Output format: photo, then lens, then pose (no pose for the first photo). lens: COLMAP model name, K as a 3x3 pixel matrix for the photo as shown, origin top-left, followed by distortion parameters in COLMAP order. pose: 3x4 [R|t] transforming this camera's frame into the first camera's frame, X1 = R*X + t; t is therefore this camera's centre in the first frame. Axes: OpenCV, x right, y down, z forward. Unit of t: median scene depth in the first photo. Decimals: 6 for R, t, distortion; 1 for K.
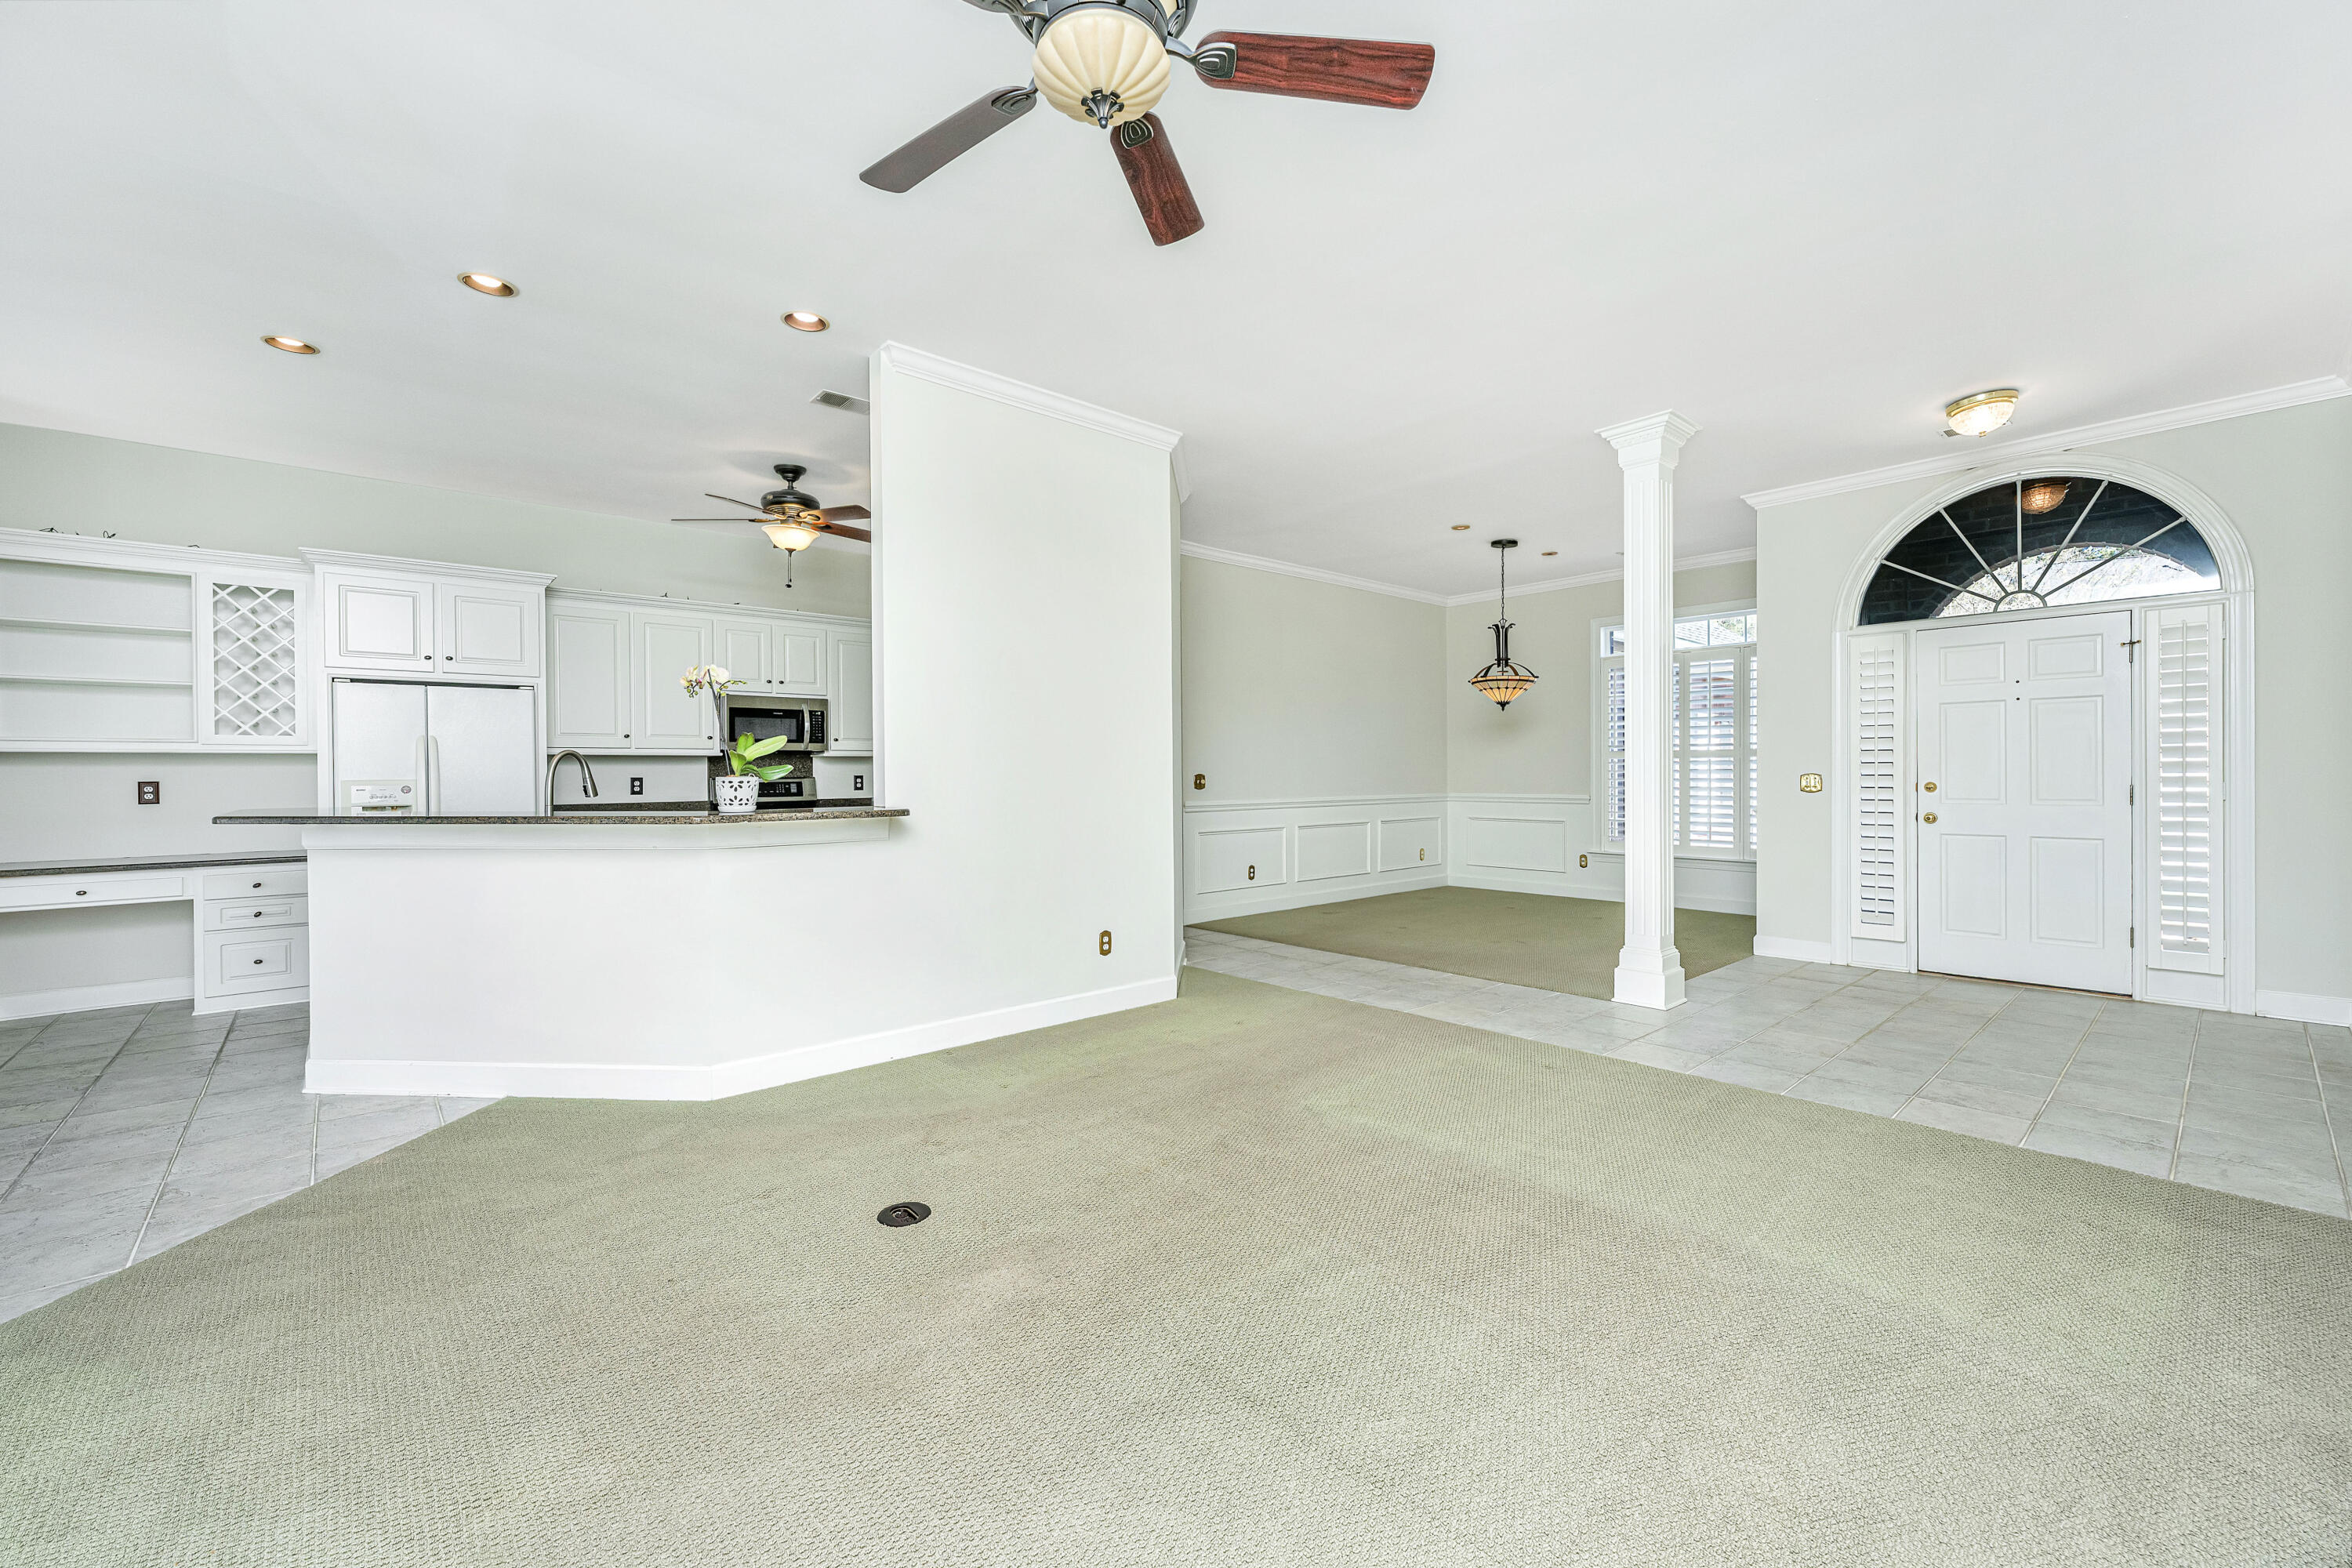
lens RADIAL K [[949.9, 0, 1112.9], [0, 949.9, 778.6], [0, 0, 1]] dist [-0.001522, -0.000207]
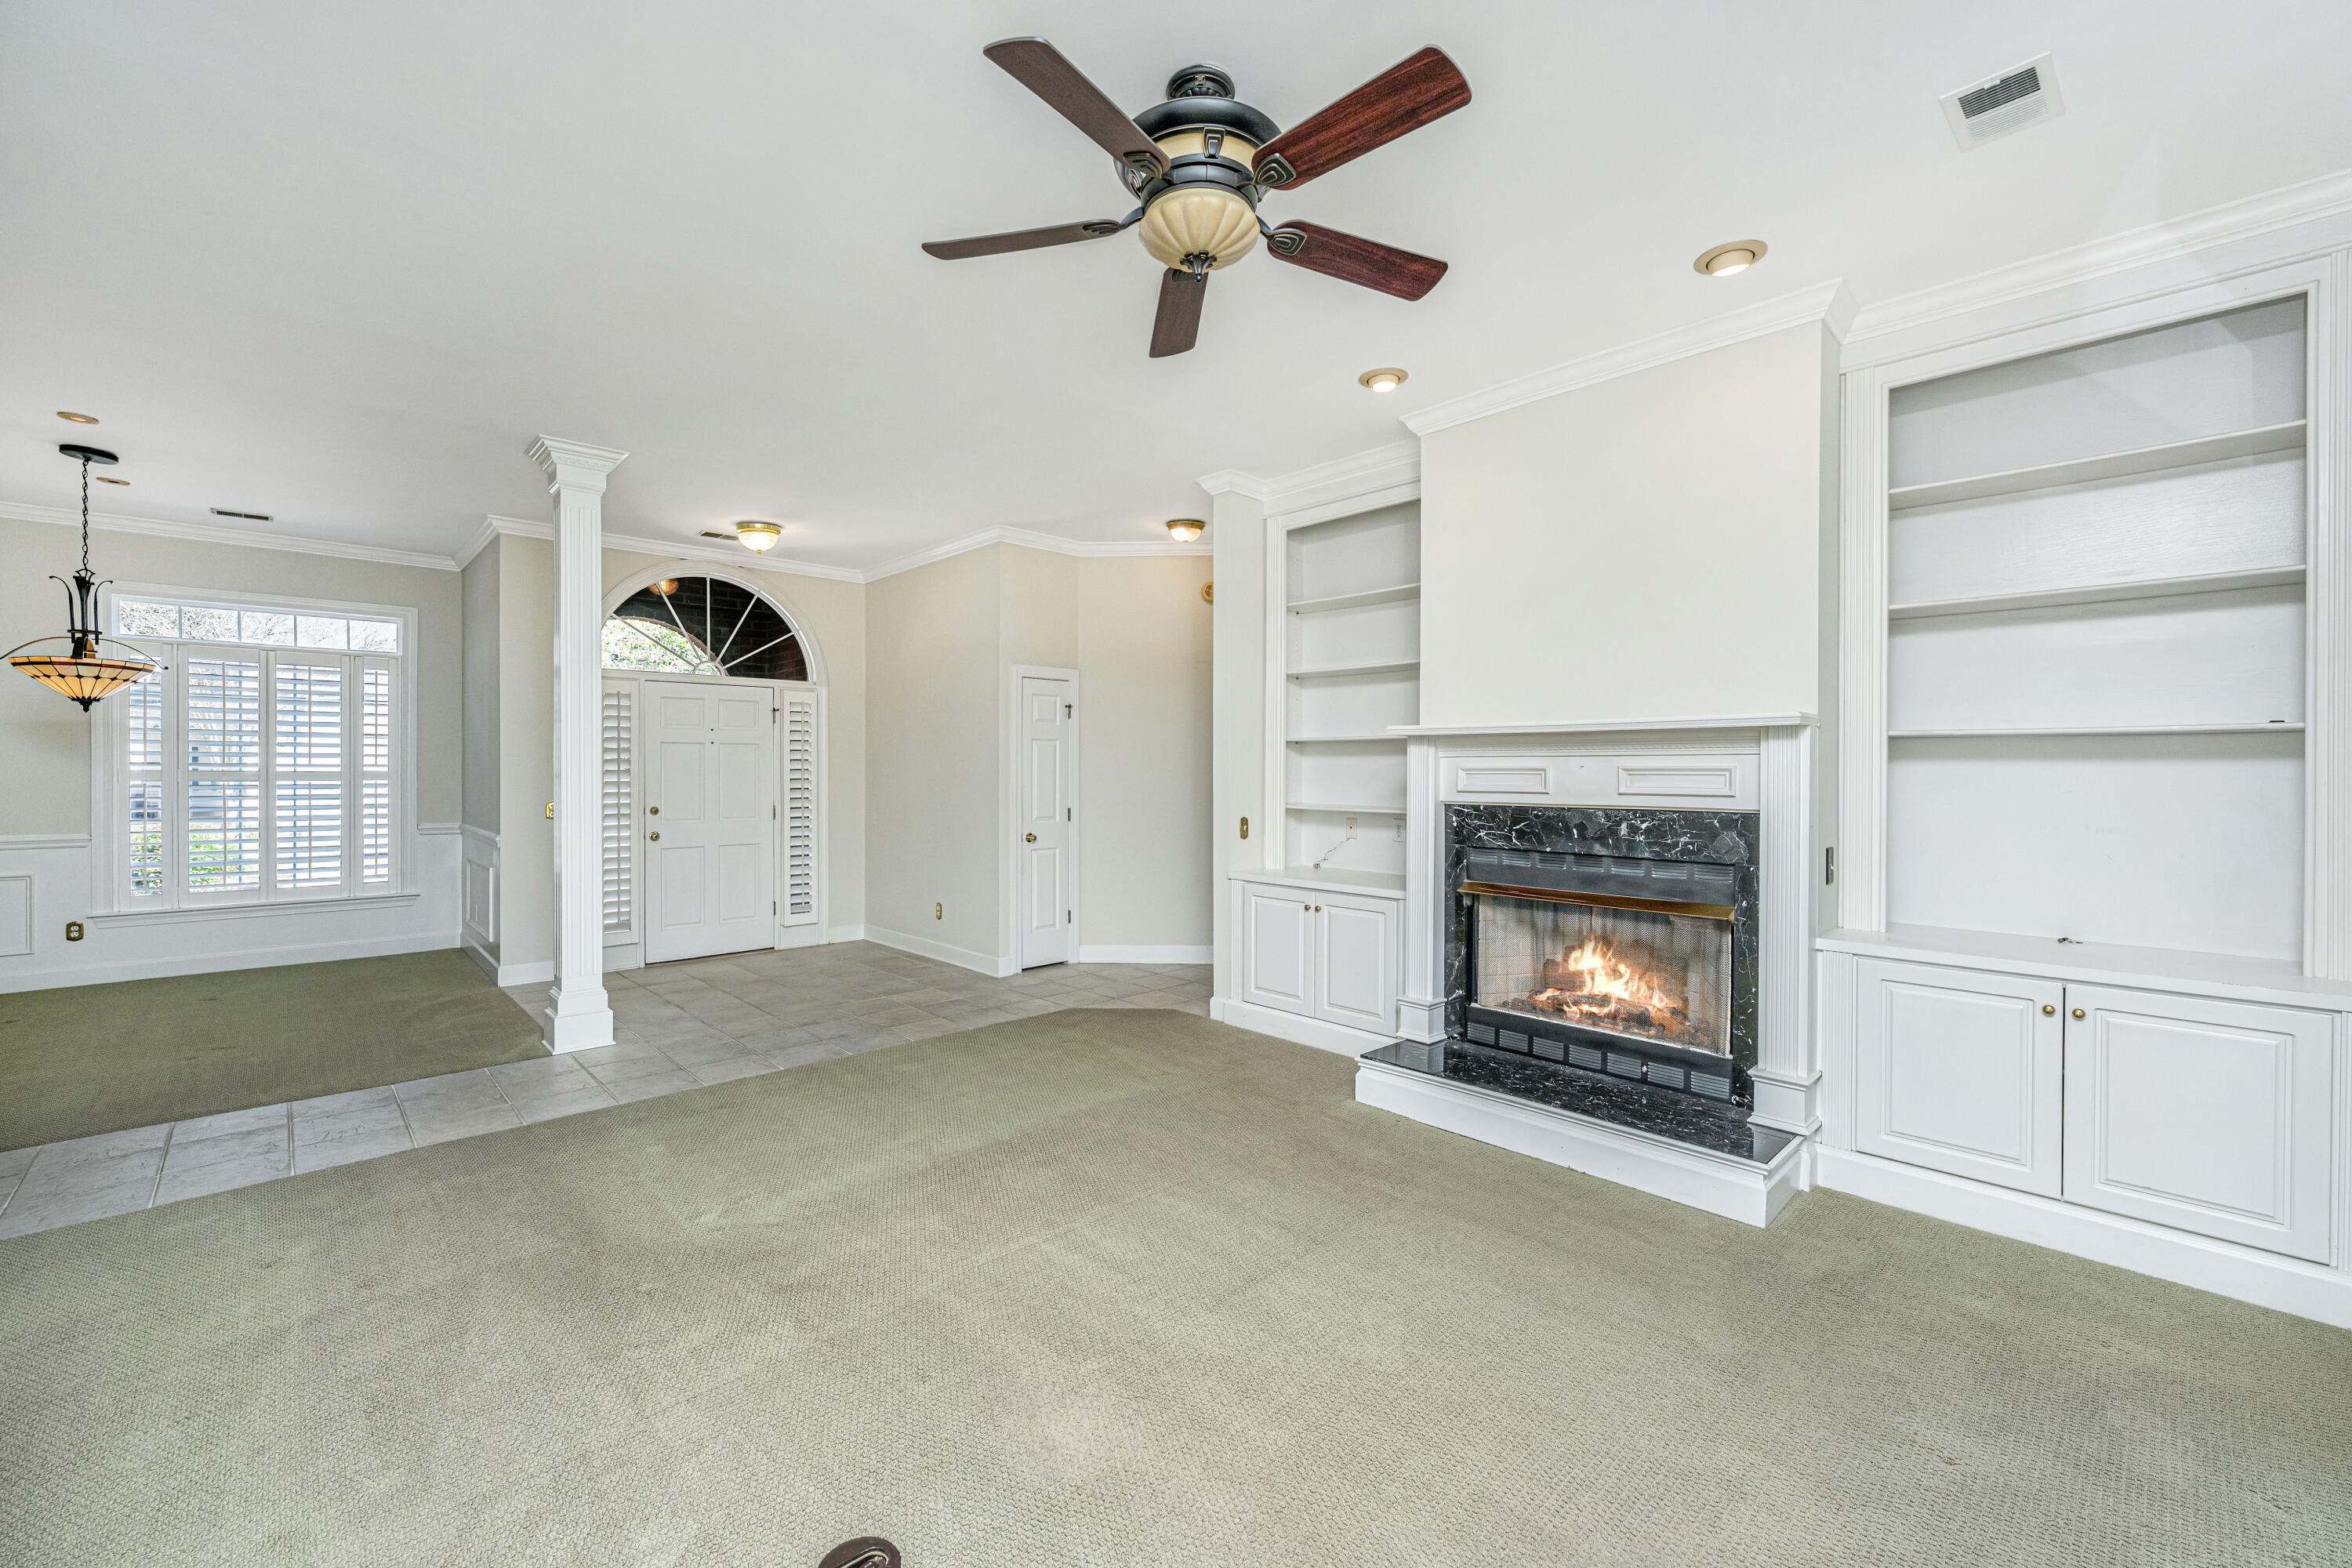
lens RADIAL K [[931.6, 0, 1240.3], [0, 931.6, 771.3], [0, 0, 1]] dist [-0.000805, -0.000031]
pose [[-0.111307, 0.005676, 0.993770, -0.479178], [0.005029, 0.999974, -0.005148, -0.037462], [-0.993773, 0.004425, -0.111333, 0.455638]]
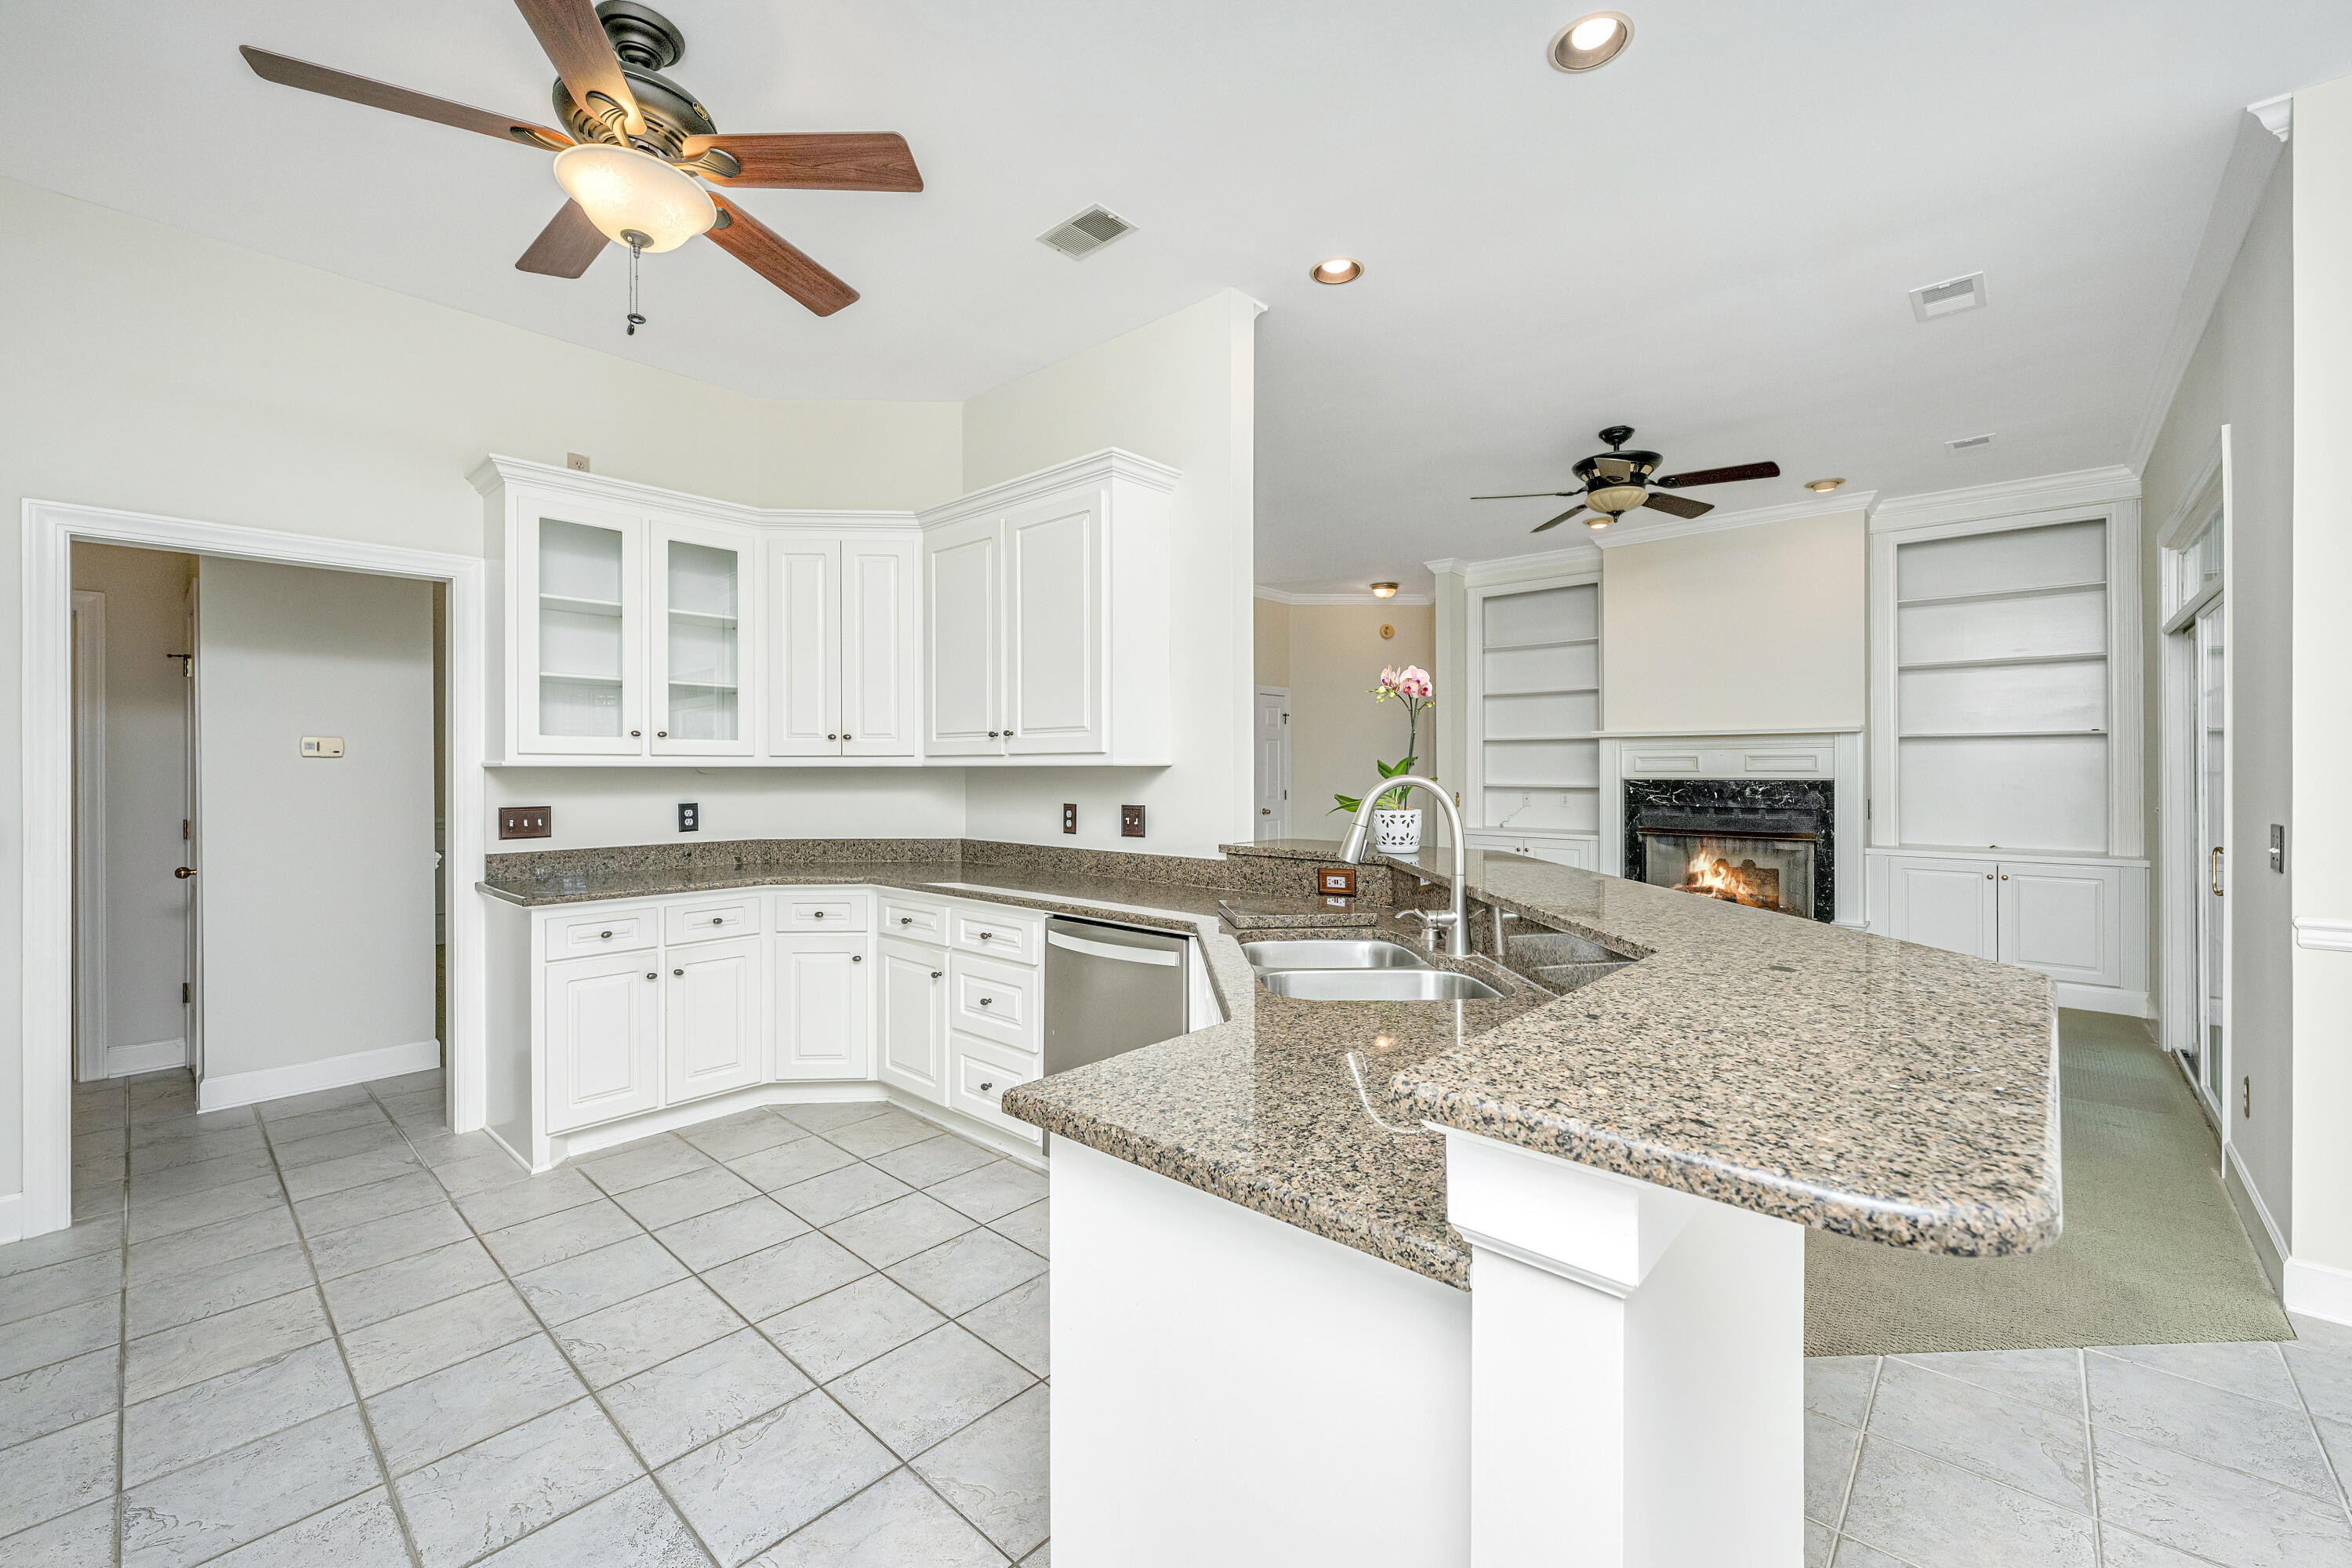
lens RADIAL K [[959.6, 0, 1209.9], [0, 959.6, 771.7], [0, 0, 1]] dist [0.001019, -0.000143]
pose [[-0.155377, 0.003036, 0.987851, -0.948780], [0.011638, 0.999932, -0.001242, -0.028107], [-0.987787, 0.011303, -0.155402, 0.989969]]
